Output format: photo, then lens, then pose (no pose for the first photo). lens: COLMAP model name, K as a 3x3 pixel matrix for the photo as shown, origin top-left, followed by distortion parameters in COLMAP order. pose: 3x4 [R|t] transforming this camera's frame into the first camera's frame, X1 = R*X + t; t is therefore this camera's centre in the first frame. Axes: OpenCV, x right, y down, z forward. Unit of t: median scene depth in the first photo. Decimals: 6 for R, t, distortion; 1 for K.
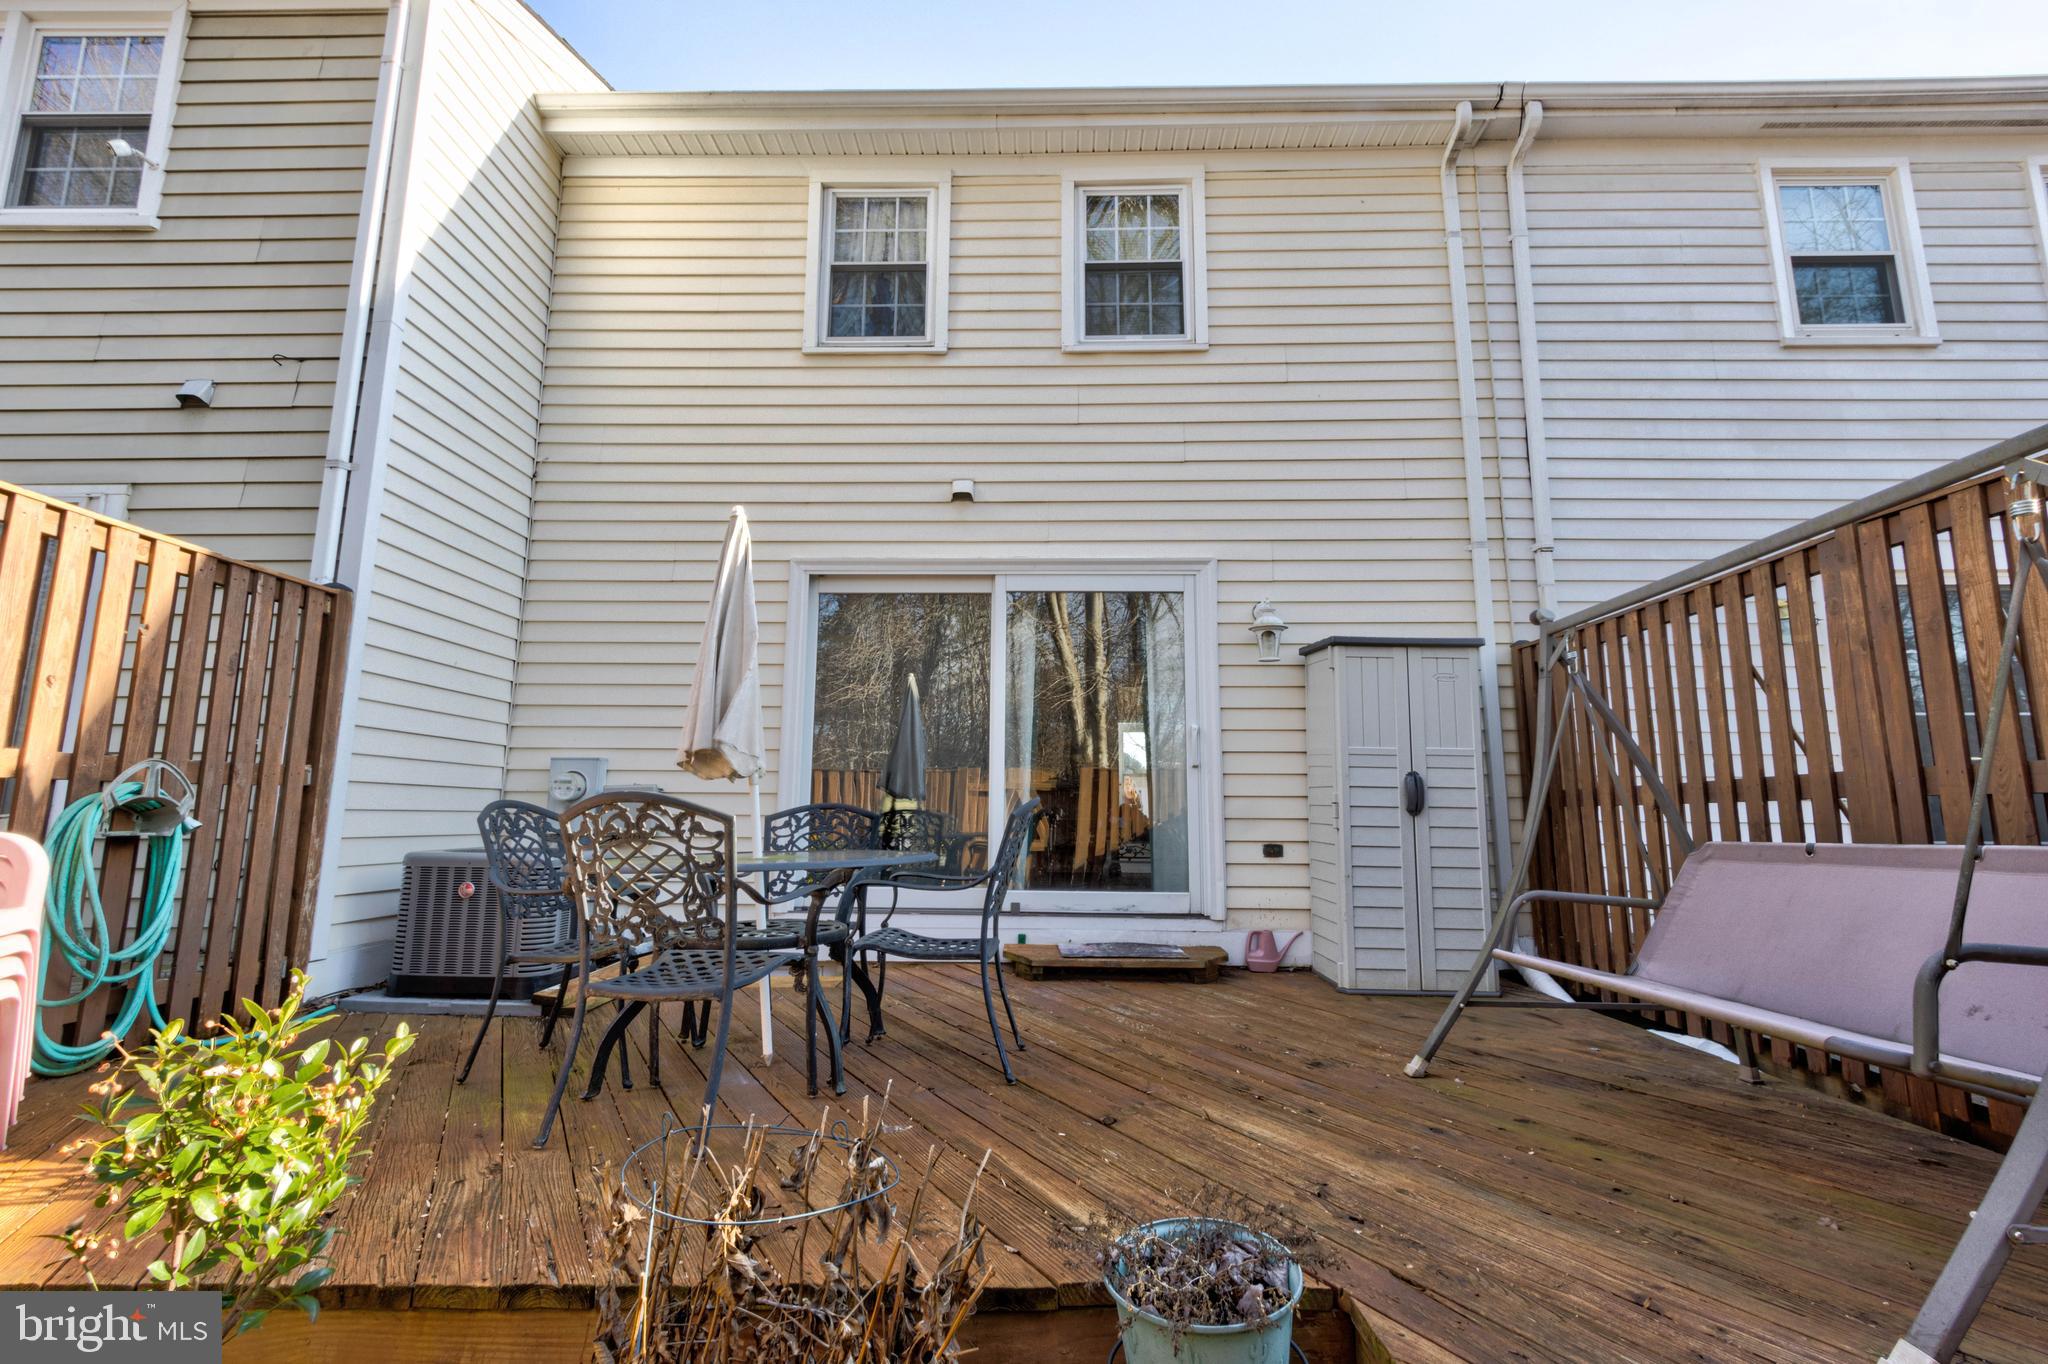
lens RADIAL K [[939.3, 0, 1022.3], [0, 939.3, 656.5], [0, 0, 1]] dist [0.003646, -0.000565]
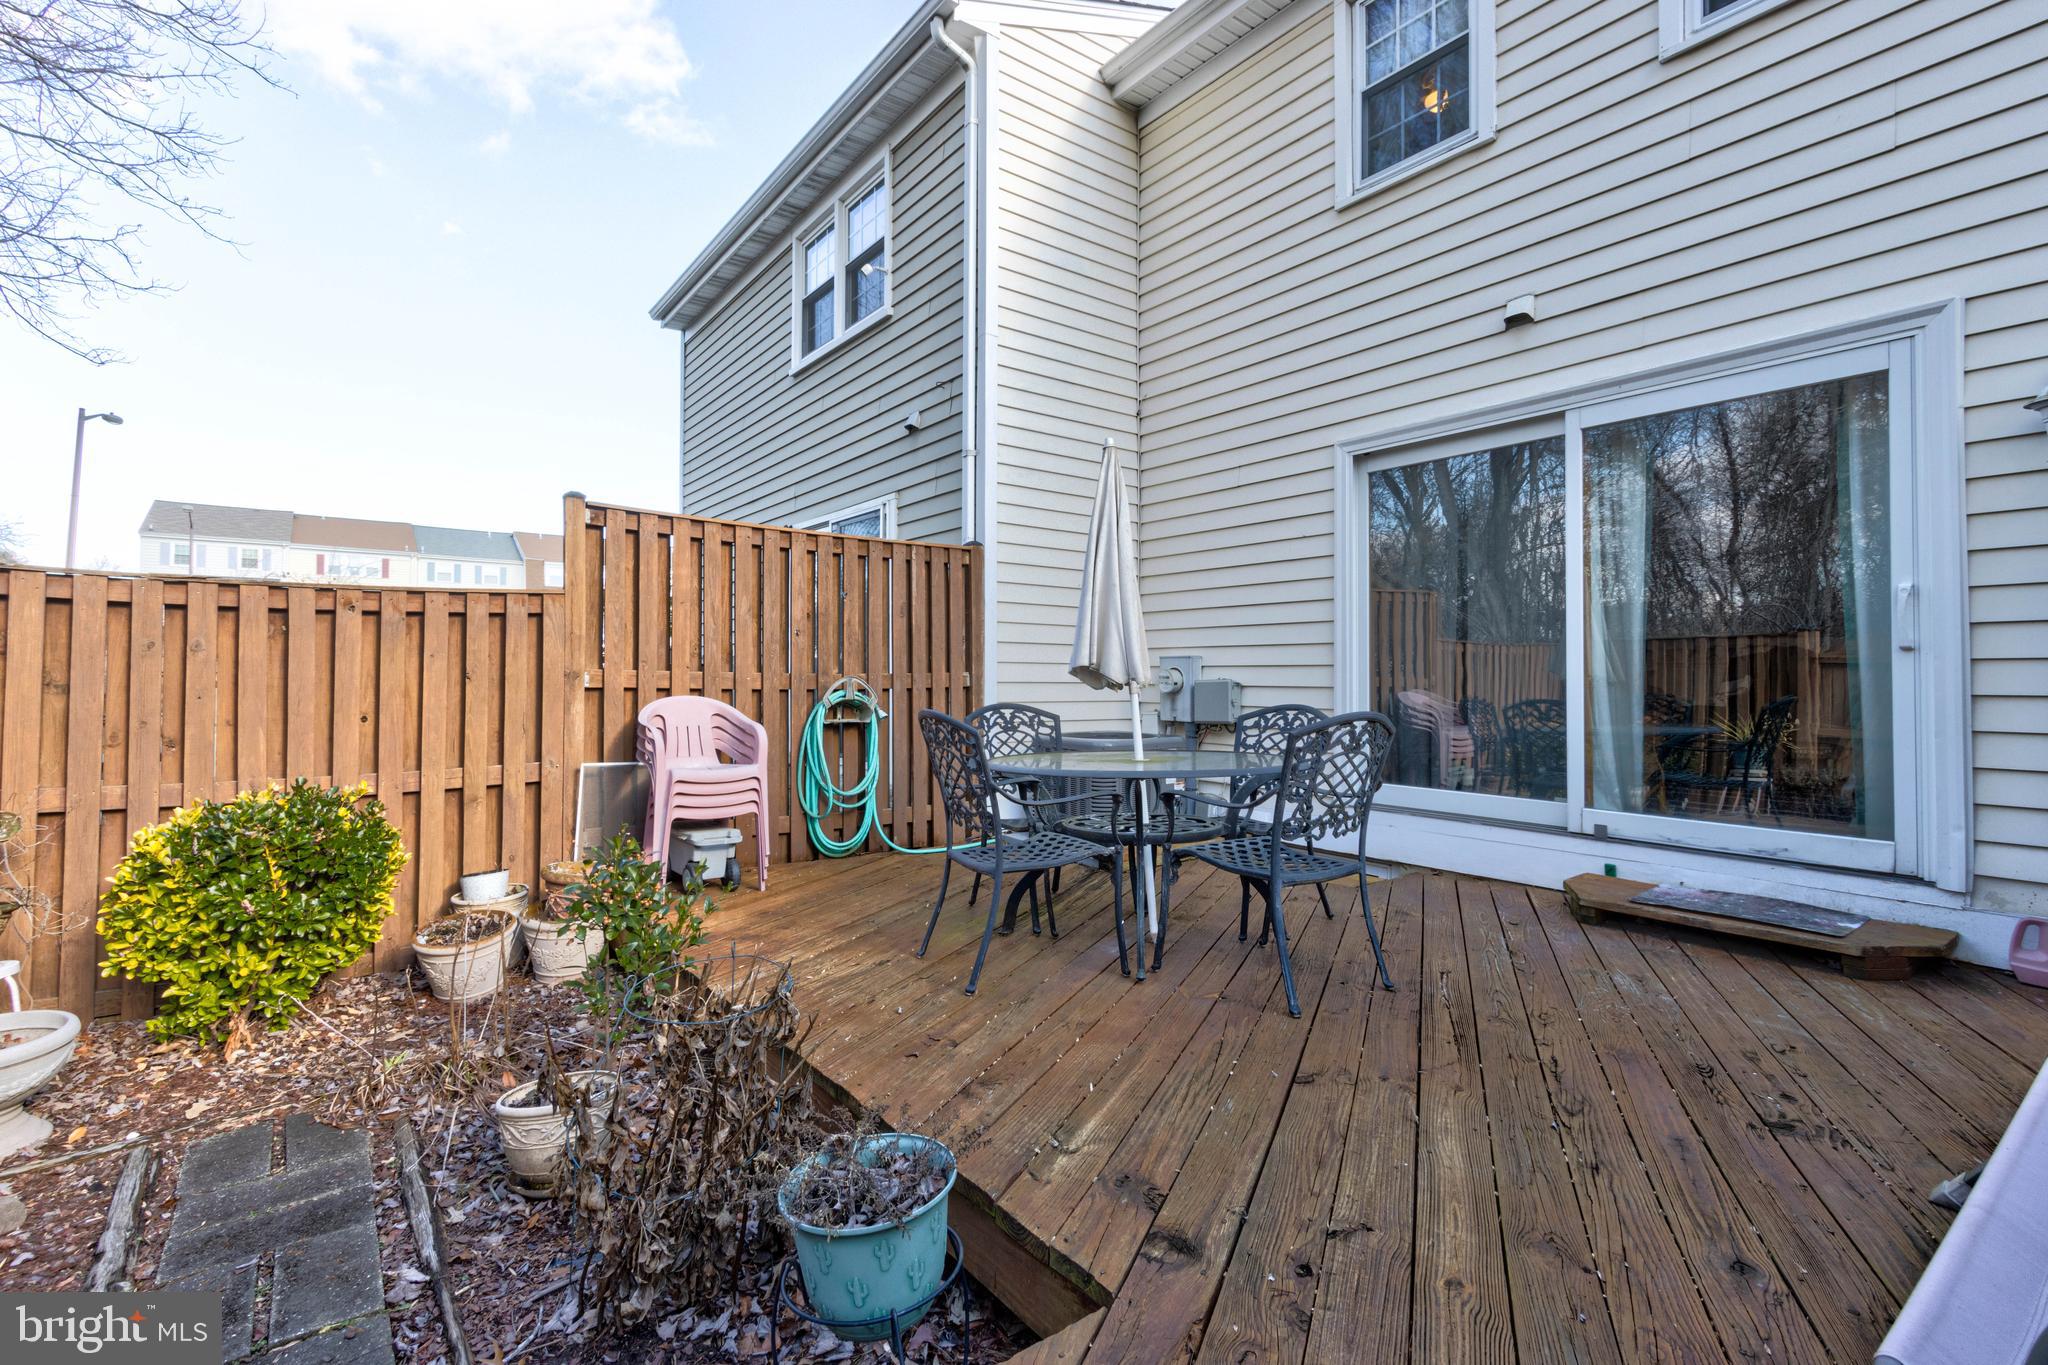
lens RADIAL K [[939.3, 0, 1022.3], [0, 939.3, 657.0], [0, 0, 1]] dist [0.003646, -0.000565]
pose [[0.611590, -0.020526, -0.790909, 0.333241], [0.132840, 0.988136, 0.077077, -0.005509], [0.779943, -0.152204, 0.607061, 0.157025]]
